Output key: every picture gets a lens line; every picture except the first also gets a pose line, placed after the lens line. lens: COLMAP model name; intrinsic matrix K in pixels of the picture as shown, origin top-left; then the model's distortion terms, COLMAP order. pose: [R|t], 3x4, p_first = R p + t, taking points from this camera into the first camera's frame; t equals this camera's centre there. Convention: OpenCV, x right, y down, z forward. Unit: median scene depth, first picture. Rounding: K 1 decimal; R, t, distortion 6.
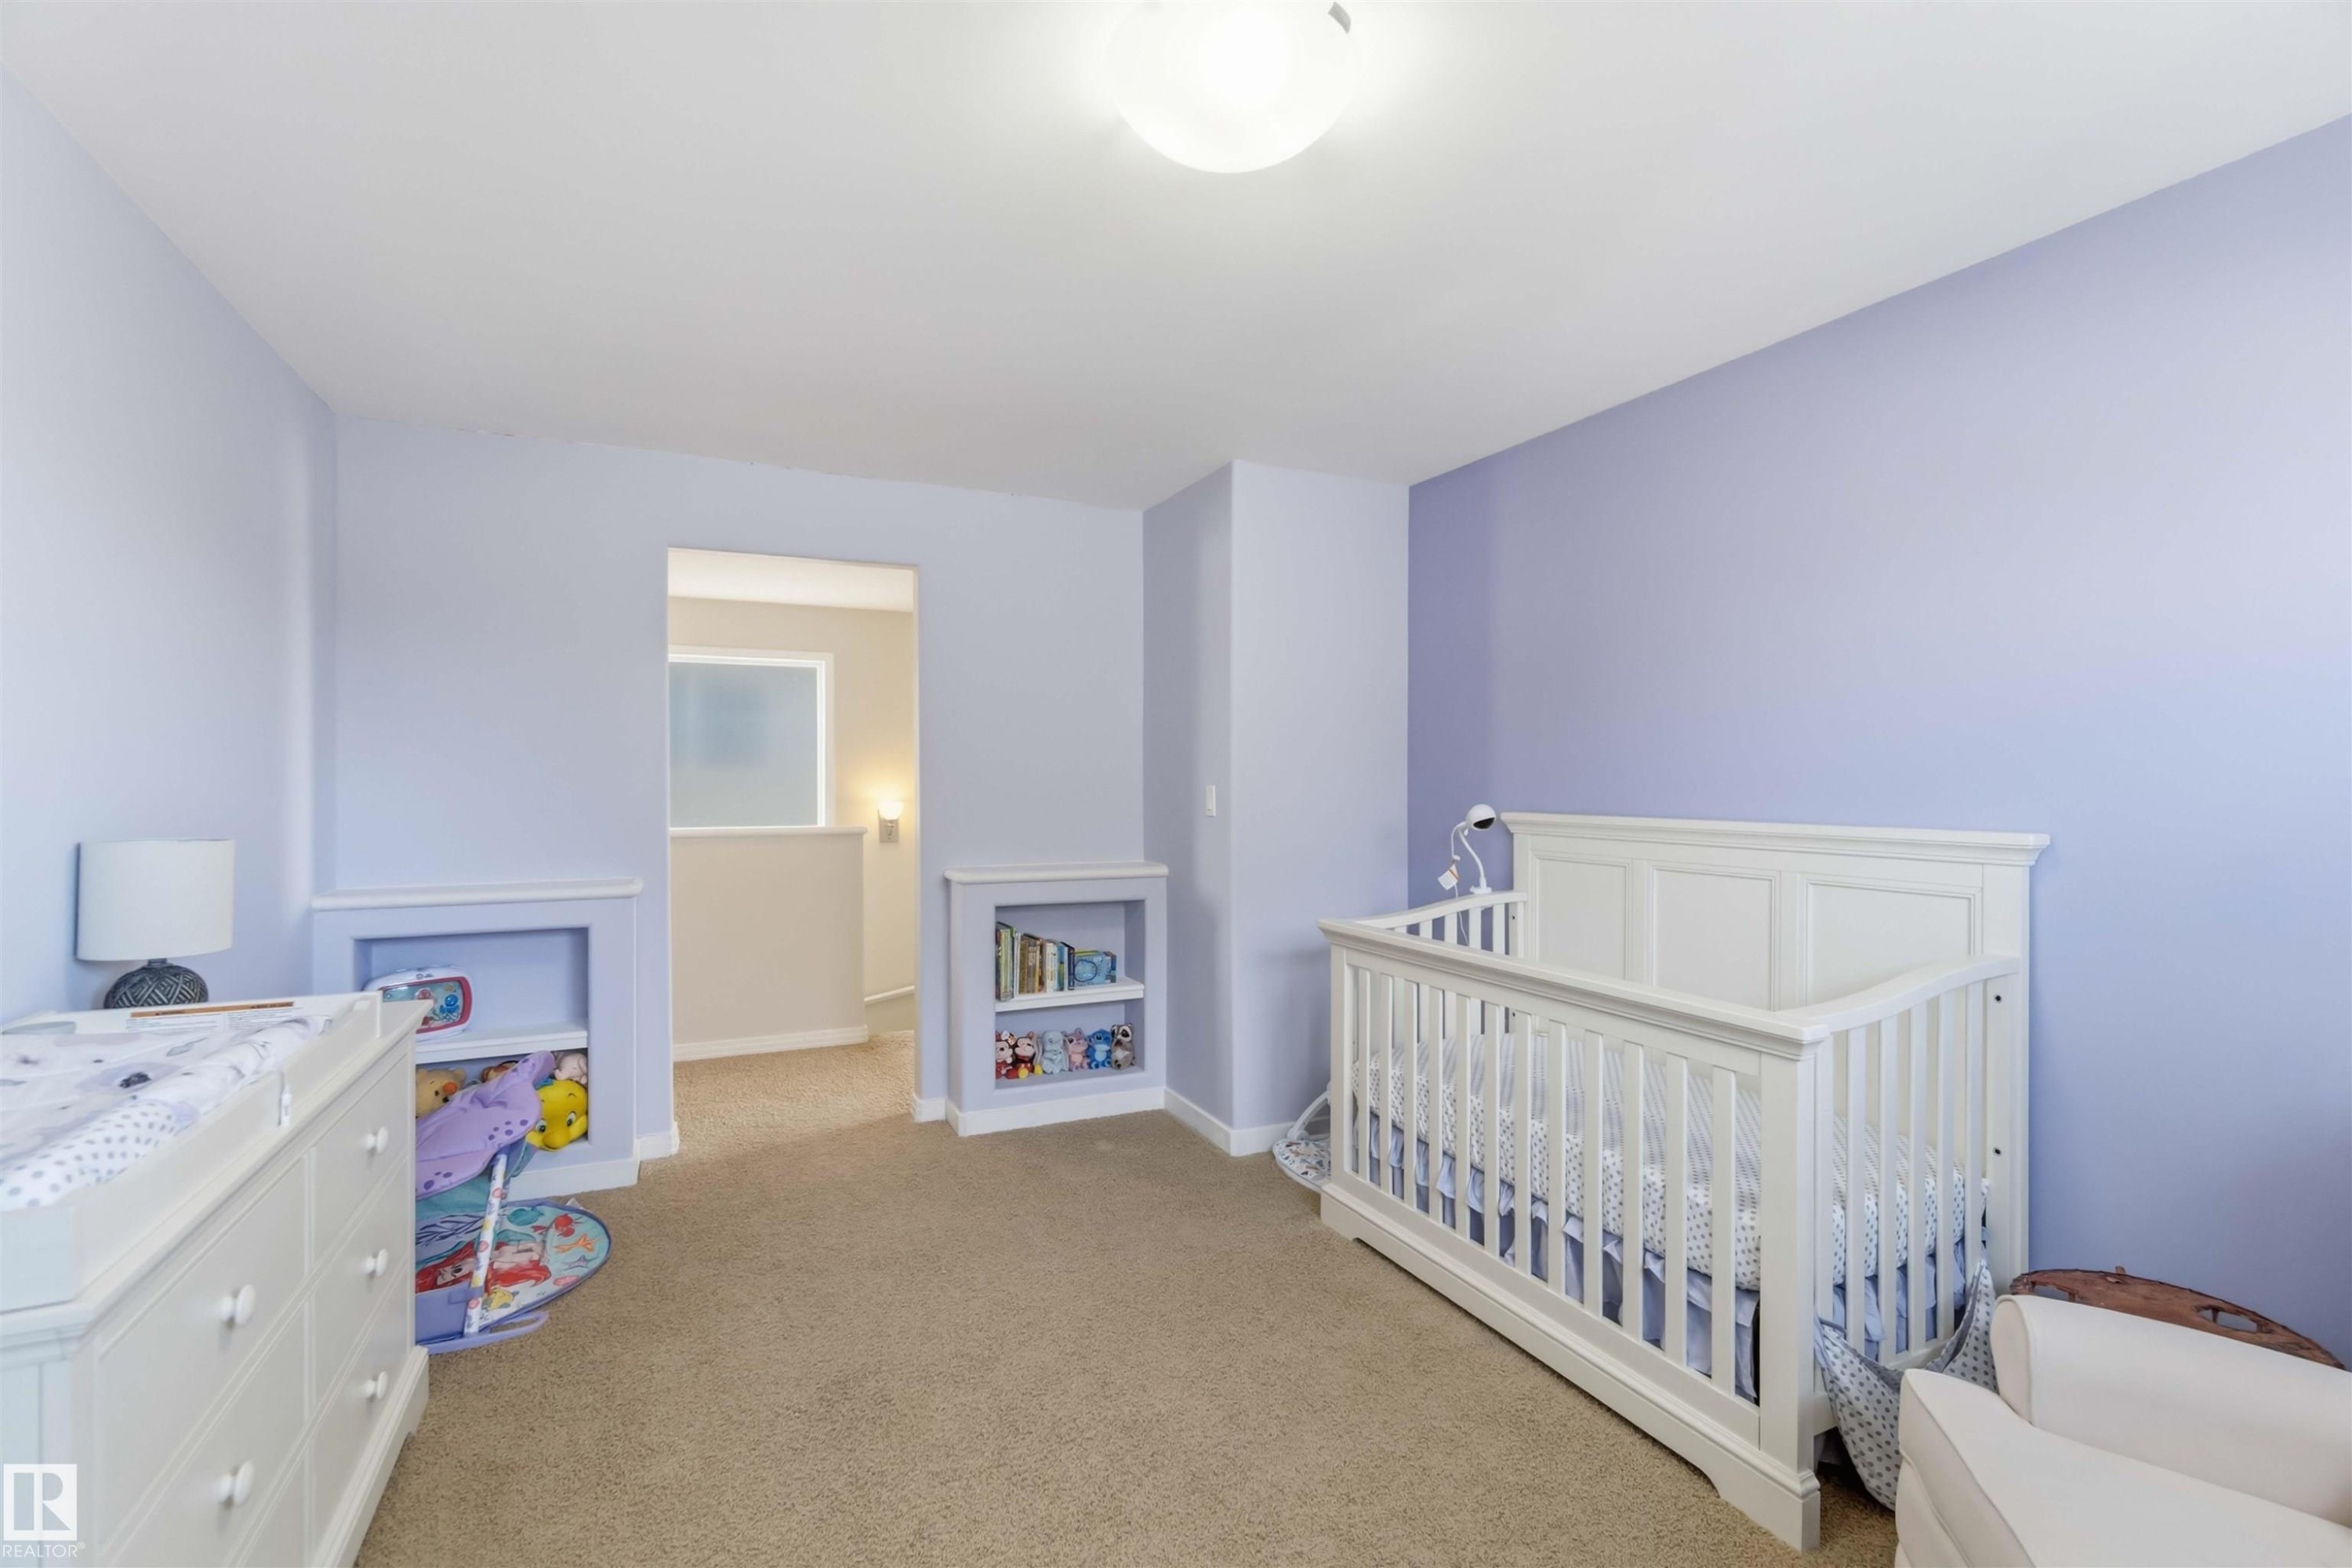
lens RADIAL K [[1022.7, 0, 1151.7], [0, 1022.7, 773.2], [0, 0, 1]] dist [-0.005290, 0.000848]
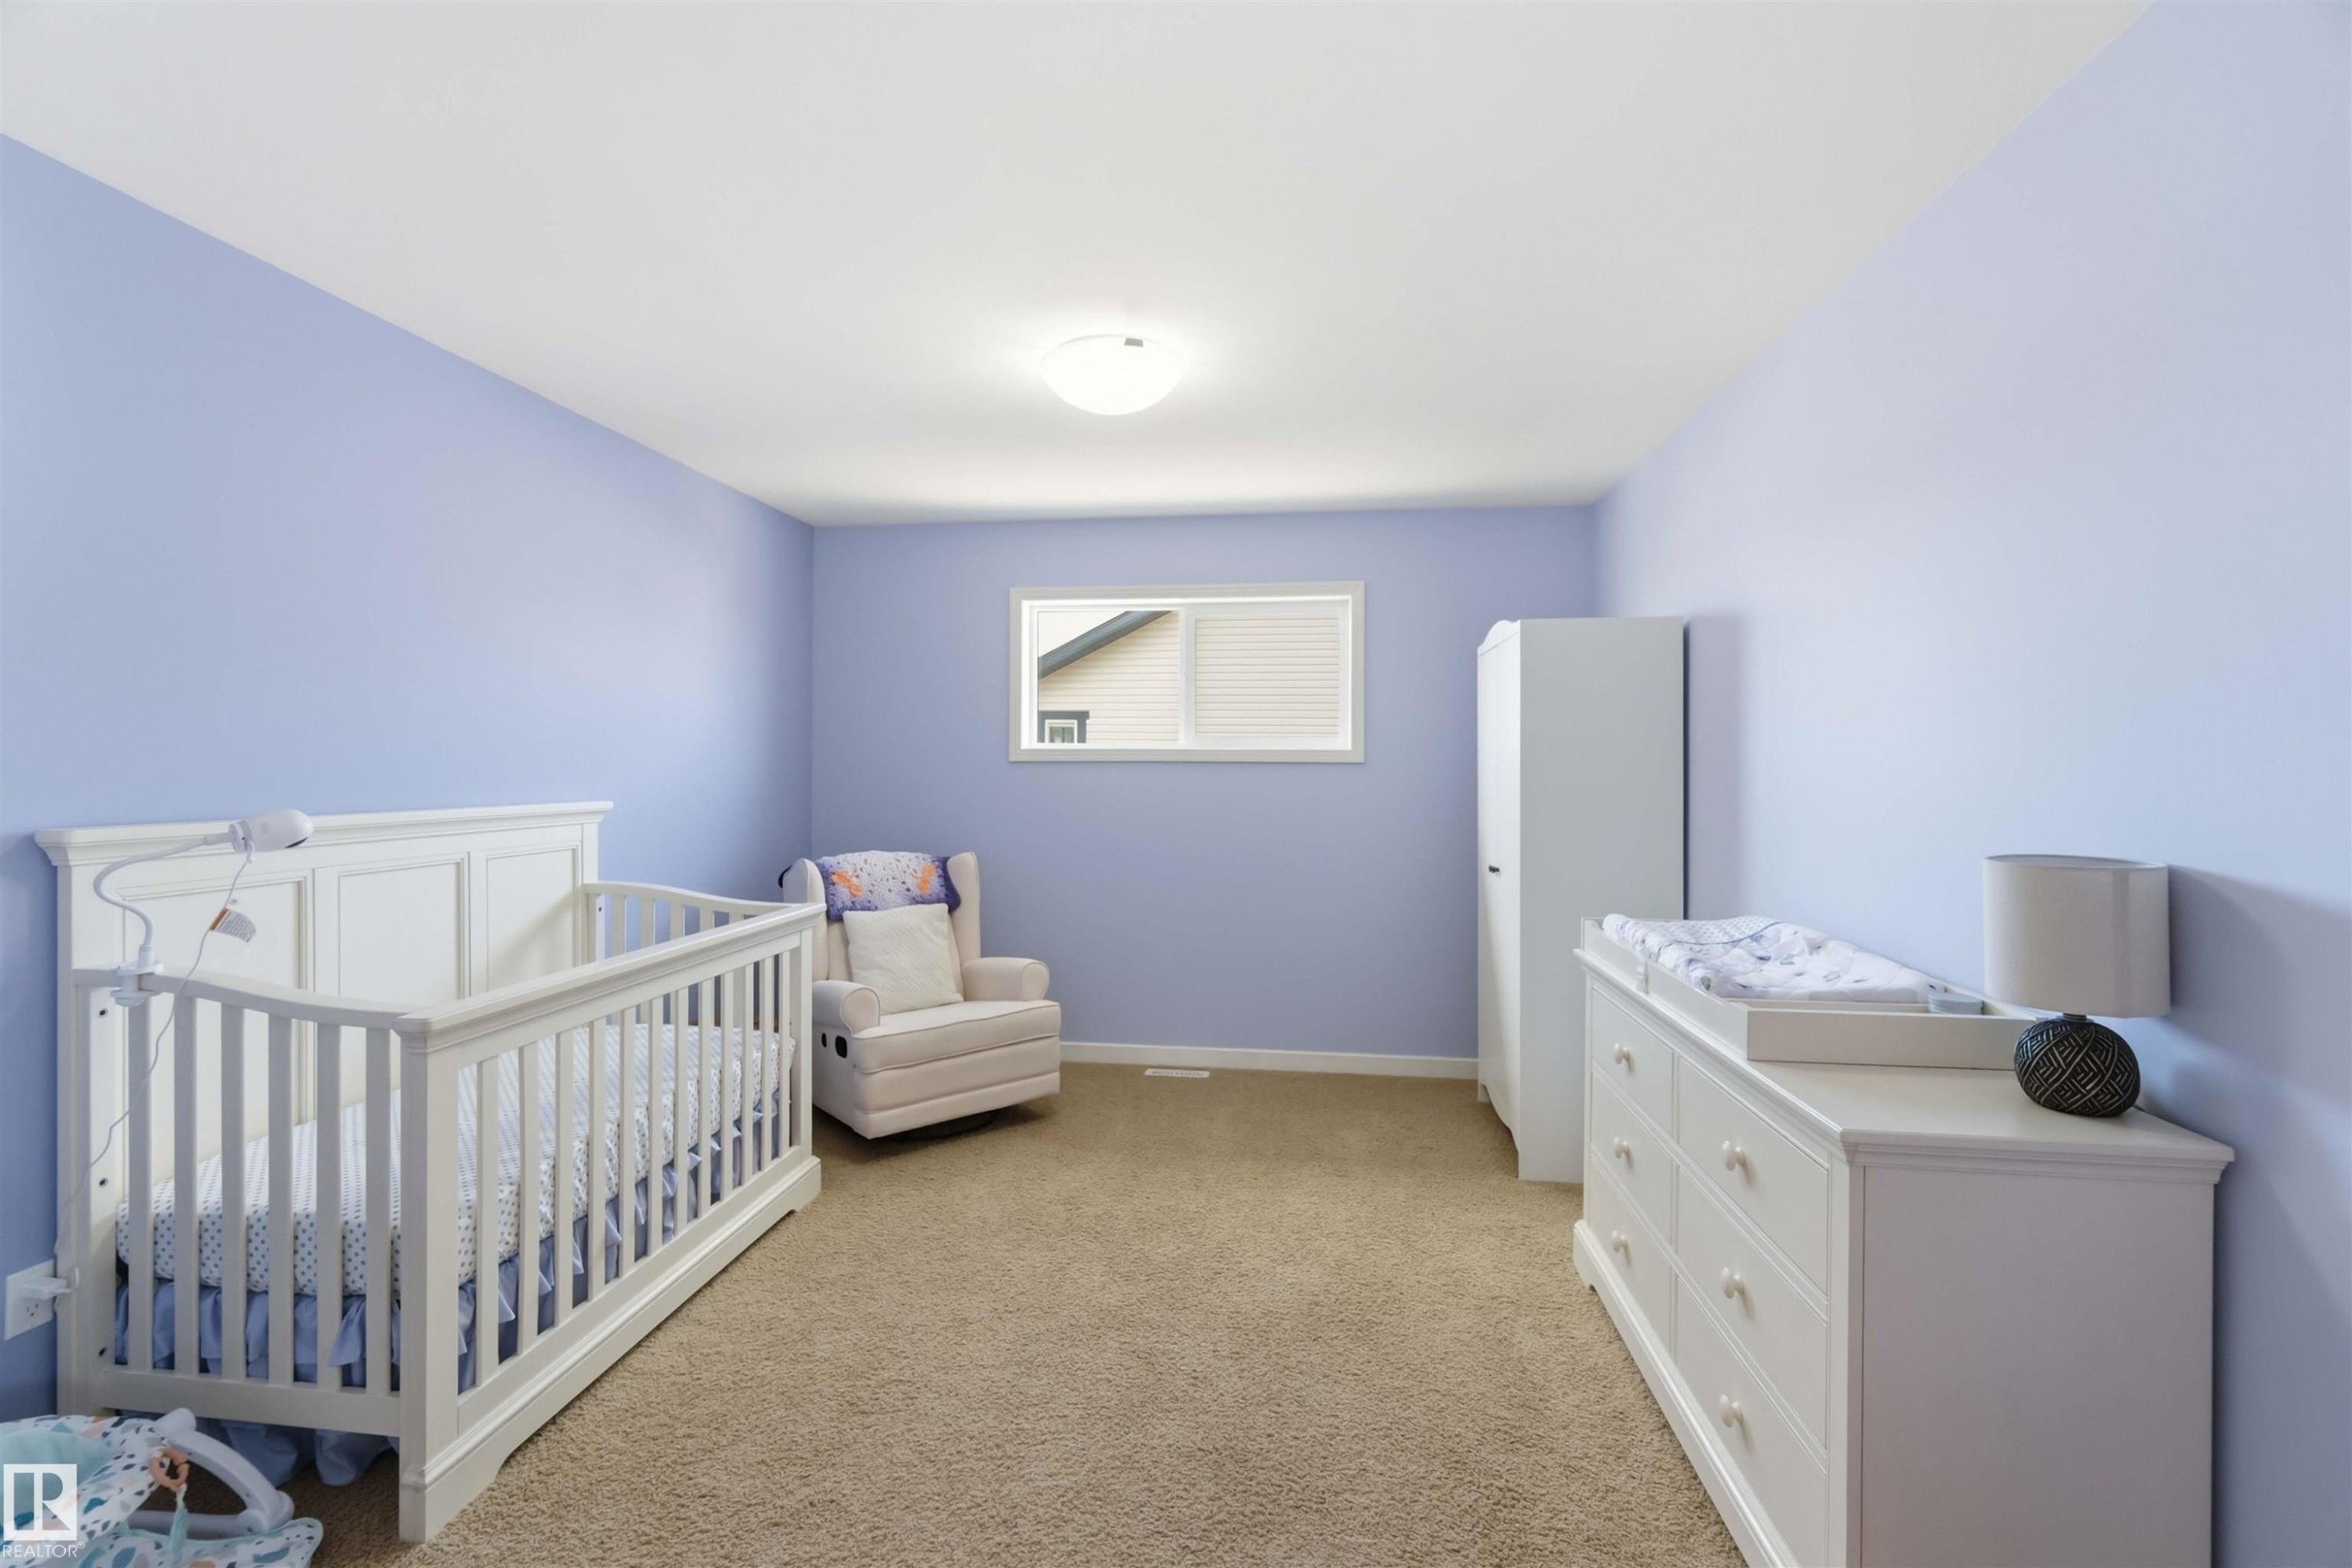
lens RADIAL K [[1022.7, 0, 1170.9], [0, 1022.7, 767.2], [0, 0, 1]] dist [-0.005290, 0.000848]
pose [[-0.849660, -0.008529, 0.527262, -0.593854], [-0.011972, 0.999923, -0.003118, 0.000184], [-0.527195, -0.008962, -0.849697, 1.549483]]
